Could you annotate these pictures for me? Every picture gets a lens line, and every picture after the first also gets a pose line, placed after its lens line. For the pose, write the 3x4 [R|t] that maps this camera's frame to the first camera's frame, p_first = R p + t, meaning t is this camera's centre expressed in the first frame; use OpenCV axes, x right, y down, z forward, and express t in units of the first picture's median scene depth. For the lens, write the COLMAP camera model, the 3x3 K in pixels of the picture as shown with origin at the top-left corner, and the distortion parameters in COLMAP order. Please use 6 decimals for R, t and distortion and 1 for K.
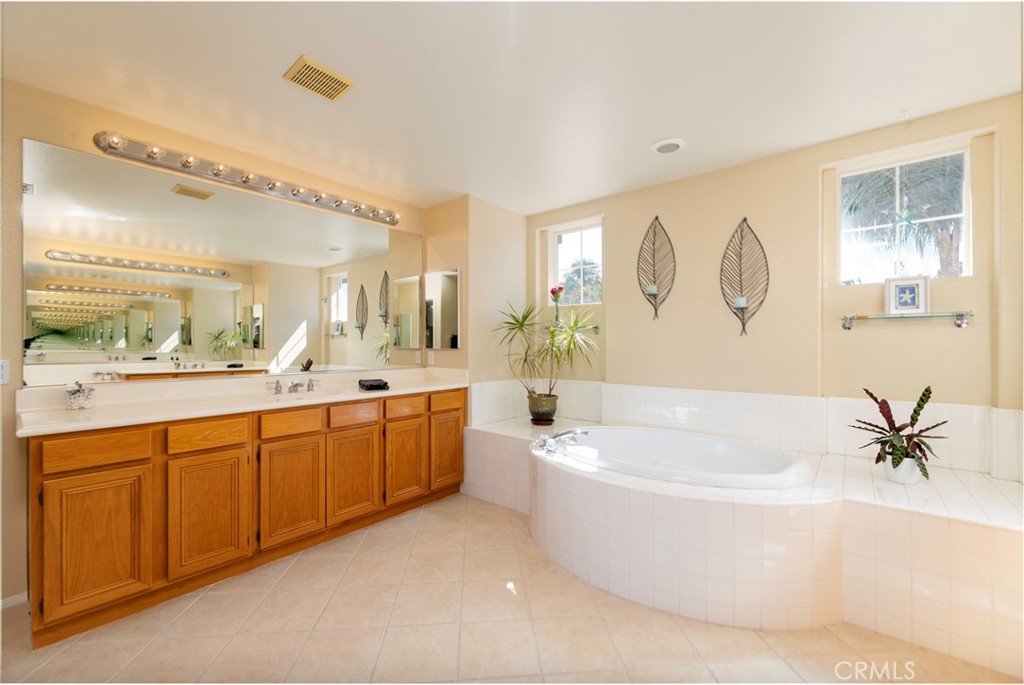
lens RADIAL K [[417.1, 0, 512.0], [0, 417.1, 342.5], [0, 0, 1]] dist [0.000550, -0.000314]
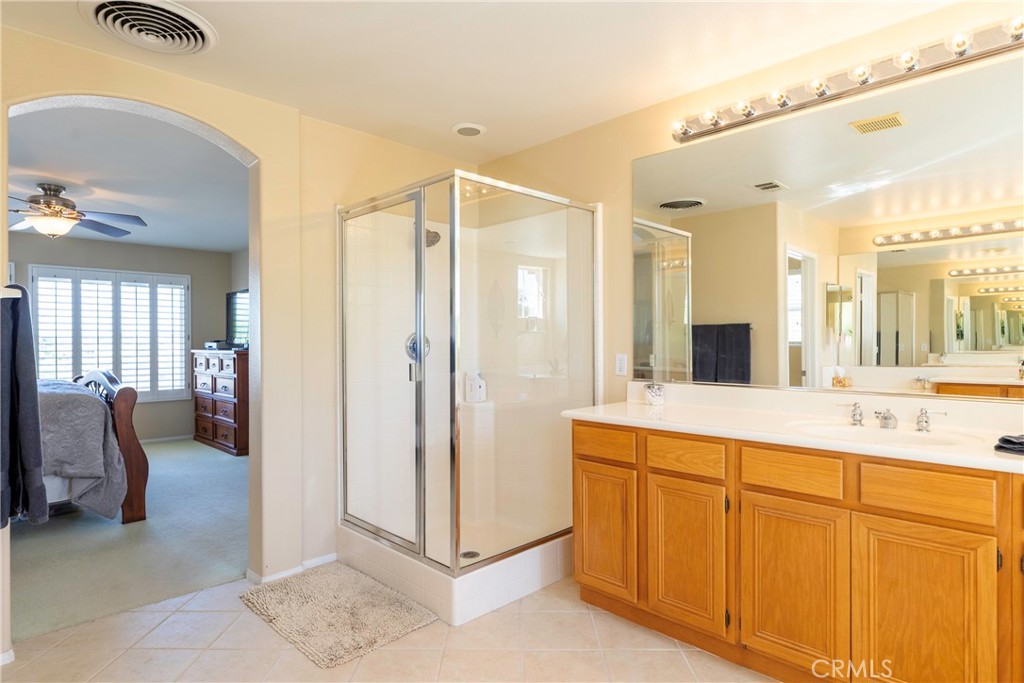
lens RADIAL K [[572.7, 0, 512.0], [0, 572.7, 341.5], [0, 0, 1]] dist [-0.000141, -0.000188]
pose [[-0.094050, -0.002021, -0.995565, 0.303970], [0.003787, 0.999990, -0.002388, 0.003219], [0.995560, -0.003994, -0.094041, 0.597079]]
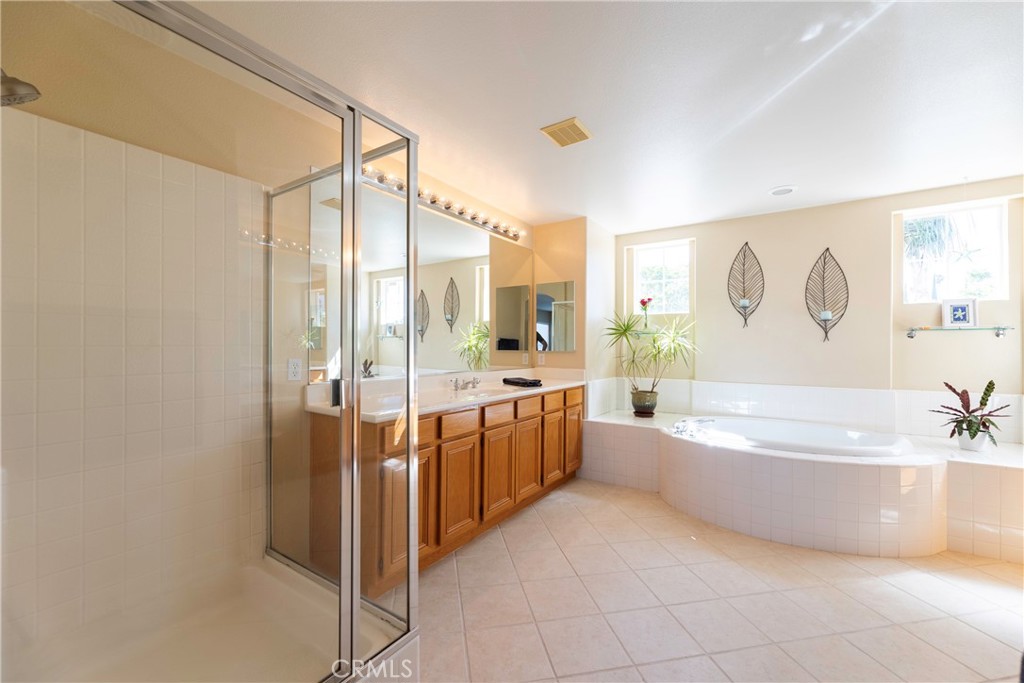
lens RADIAL K [[417.2, 0, 507.1], [0, 417.2, 345.7], [0, 0, 1]] dist [-0.000566, -0.000130]
pose [[0.993888, 0.005389, 0.110259, -0.537849], [-0.005734, 0.999980, 0.002820, -0.002997], [-0.110241, -0.003435, 0.993899, -0.140456]]
